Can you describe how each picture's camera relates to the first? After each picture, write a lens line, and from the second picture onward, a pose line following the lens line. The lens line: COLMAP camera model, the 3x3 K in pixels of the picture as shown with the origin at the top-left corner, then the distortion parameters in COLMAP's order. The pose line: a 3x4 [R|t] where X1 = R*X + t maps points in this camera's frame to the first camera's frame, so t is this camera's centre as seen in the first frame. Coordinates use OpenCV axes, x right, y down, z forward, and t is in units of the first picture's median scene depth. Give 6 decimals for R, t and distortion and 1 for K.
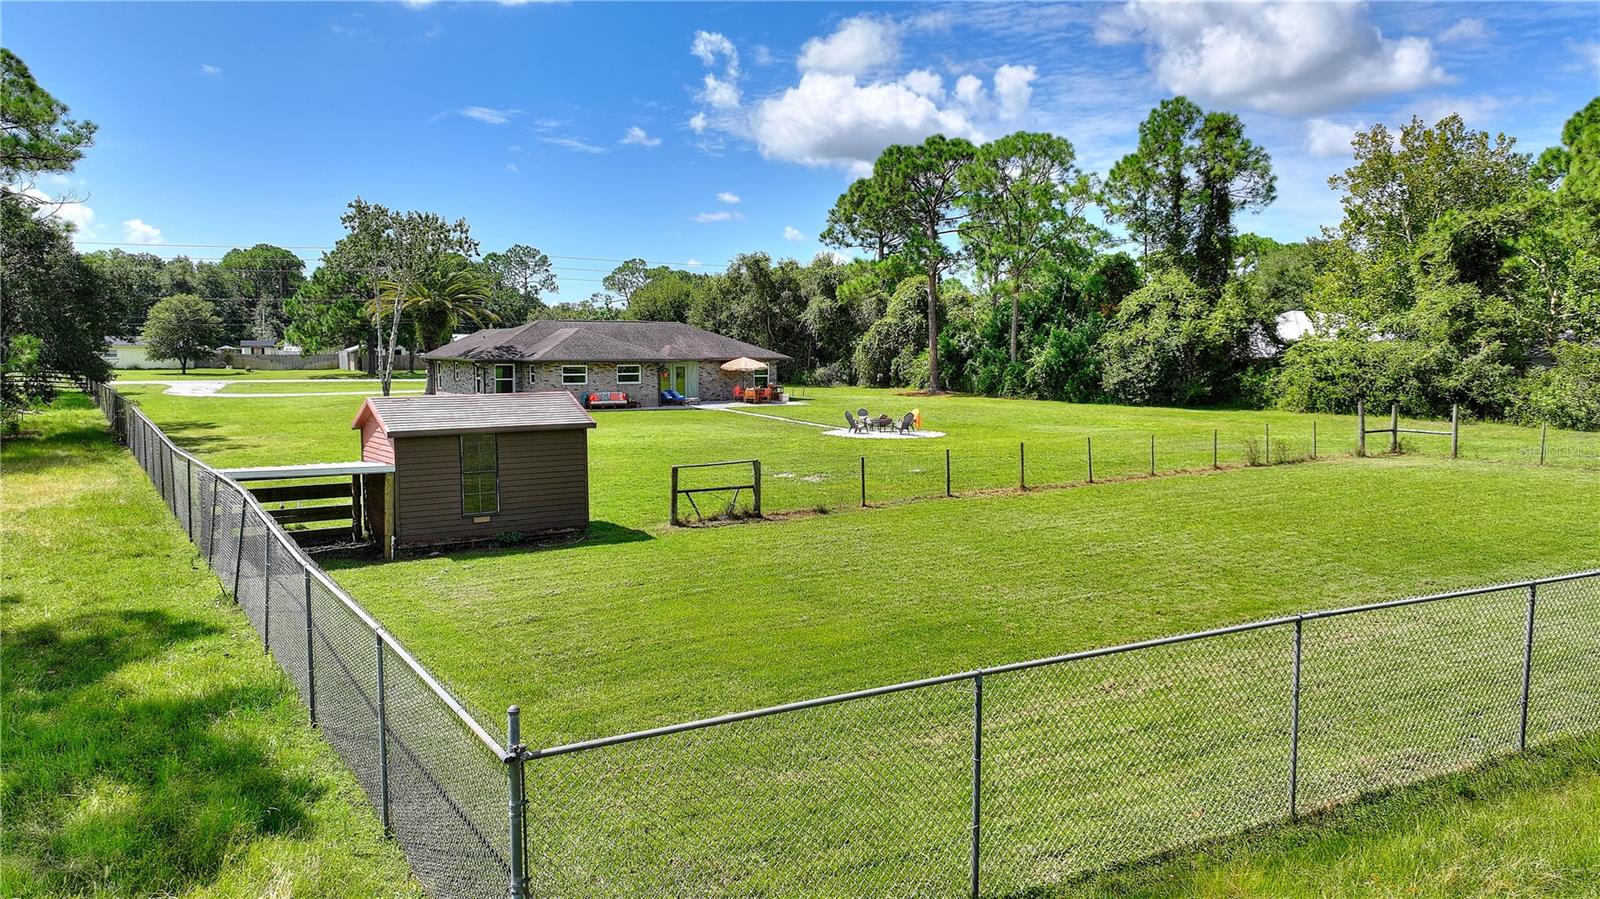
lens RADIAL K [[1107.0, 0, 800.0], [0, 1107.0, 449.5], [0, 0, 1]] dist [0.005210, 0.001576]
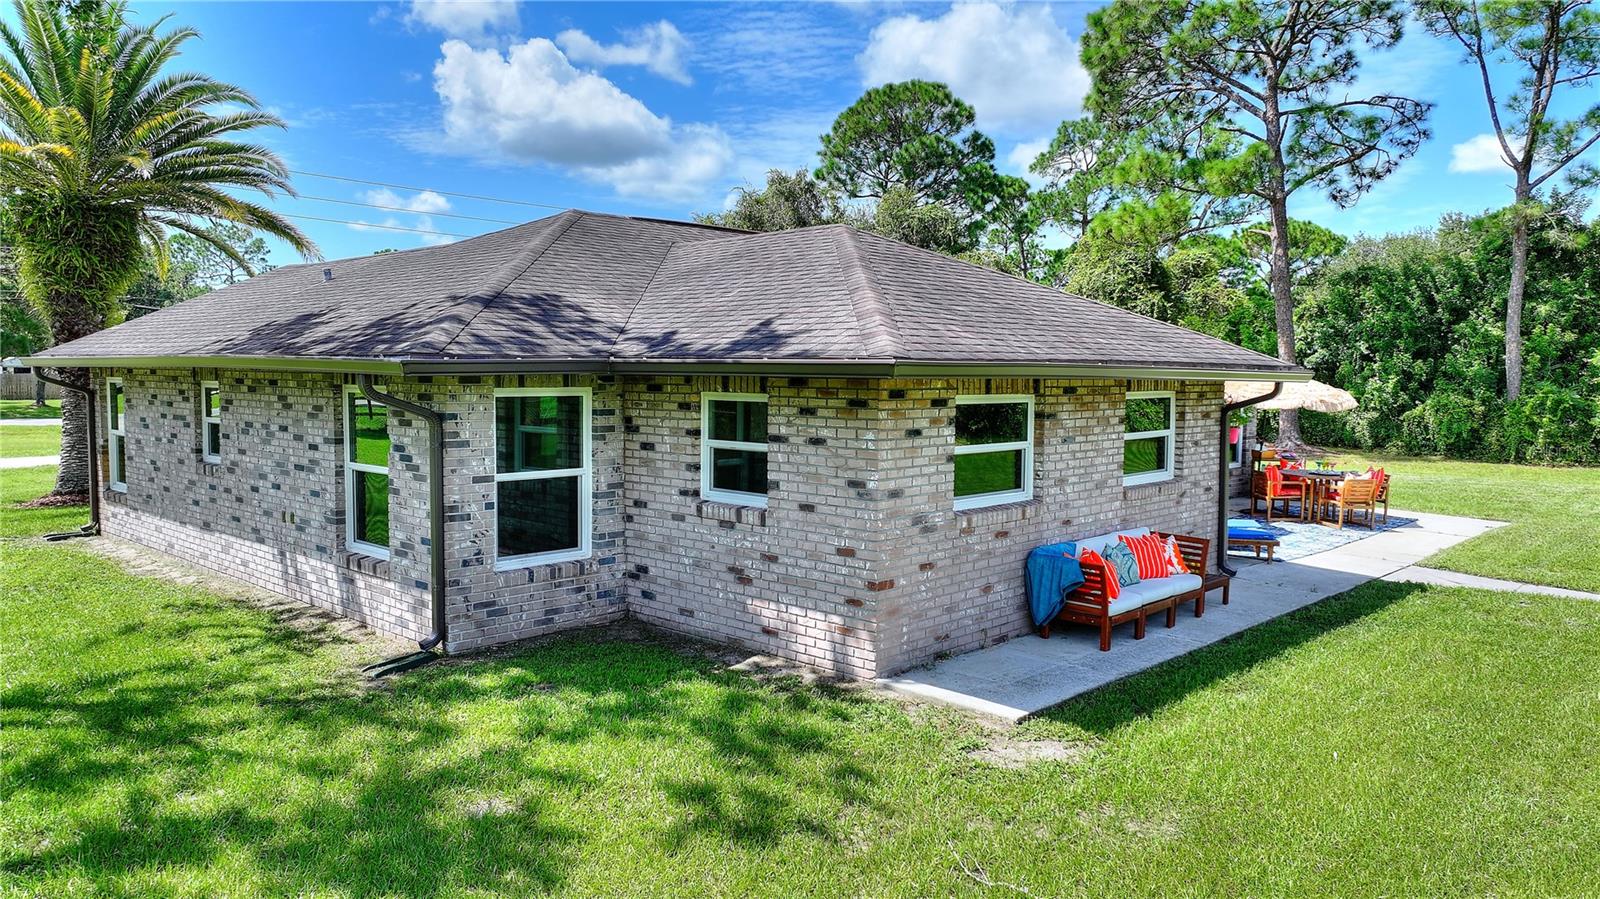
lens RADIAL K [[1107.0, 0, 800.0], [0, 1107.0, 449.5], [0, 0, 1]] dist [0.005210, 0.001576]
pose [[0.968846, -0.013581, 0.247291, -0.250398], [0.018695, 0.999657, -0.018343, -0.058283], [-0.246957, 0.022394, 0.968768, 0.754733]]
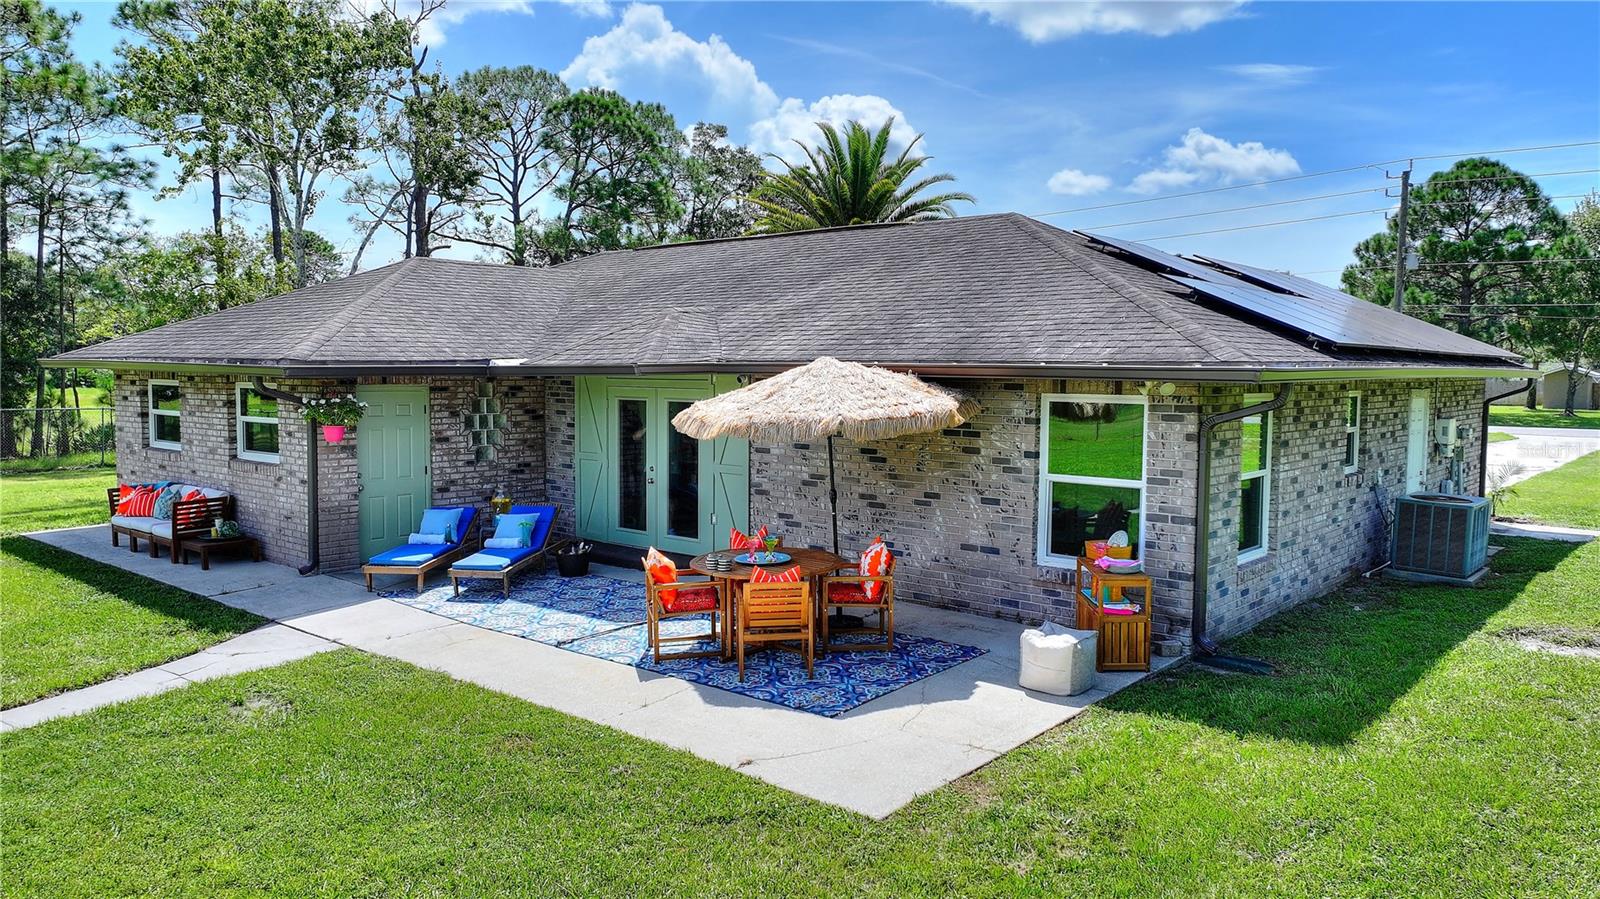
lens RADIAL K [[1137.4, 0, 812.0], [0, 1137.4, 451.1], [0, 0, 1]] dist [0.006353, 0.001754]
pose [[0.305516, 0.067795, -0.949770, 0.109871], [-0.098321, 0.994376, 0.039351, -0.077061], [0.947097, 0.081360, 0.310464, 0.961346]]
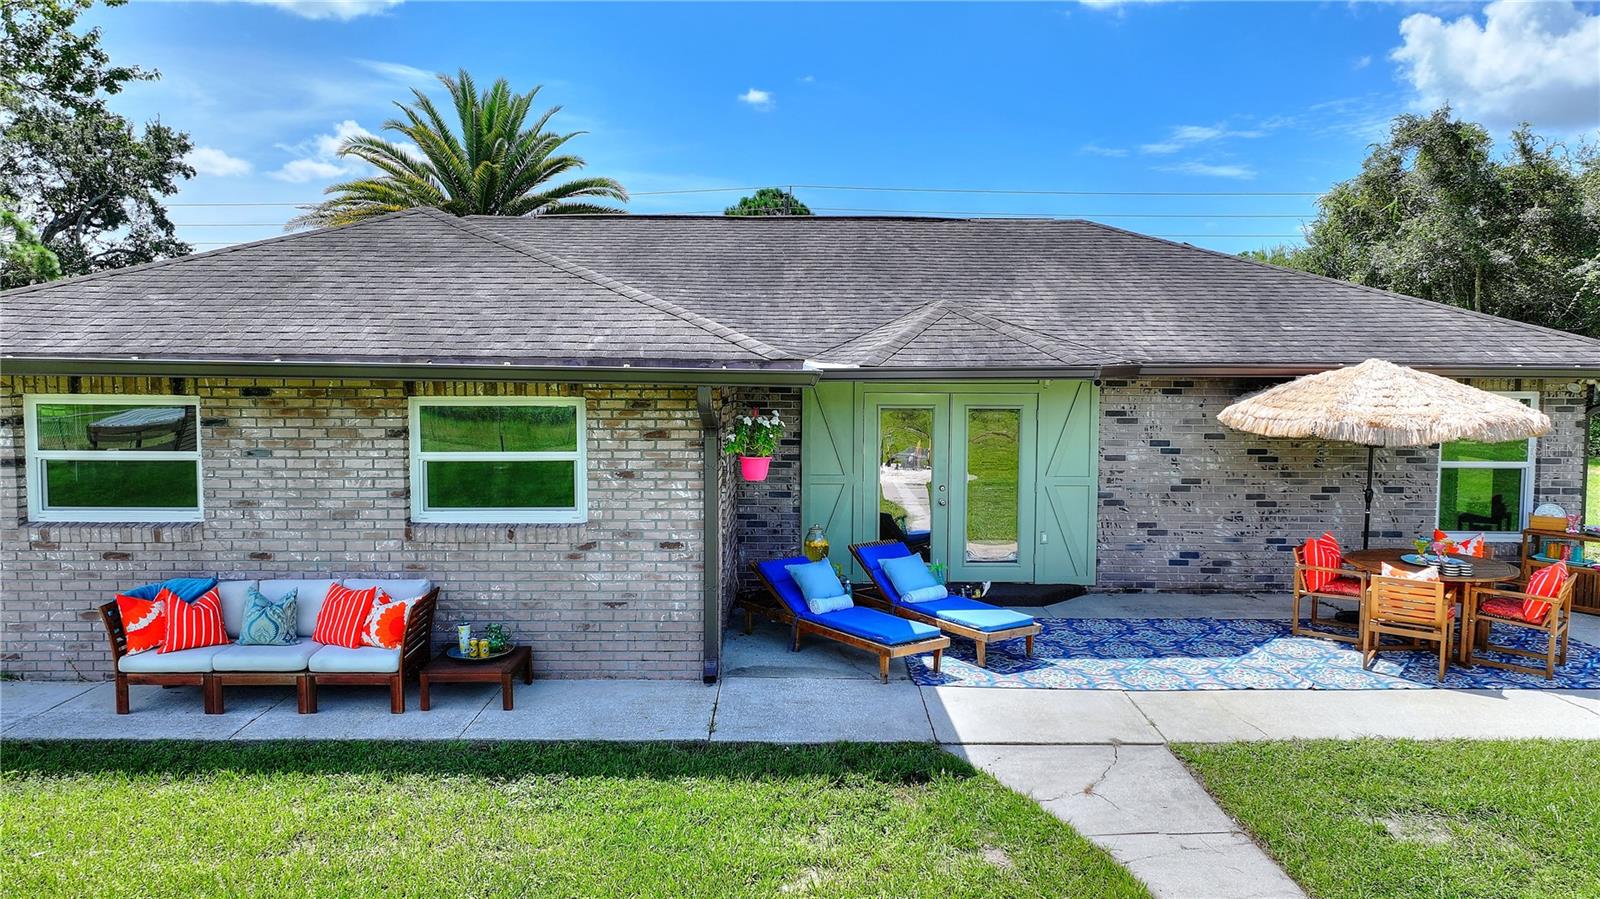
lens RADIAL K [[1137.4, 0, 812.0], [0, 1137.4, 451.1], [0, 0, 1]] dist [0.006353, 0.001754]
pose [[0.860951, 0.035043, -0.507479, -0.037028], [-0.049748, 0.998643, -0.015438, -0.063647], [0.506249, 0.038537, 0.861526, 0.822726]]
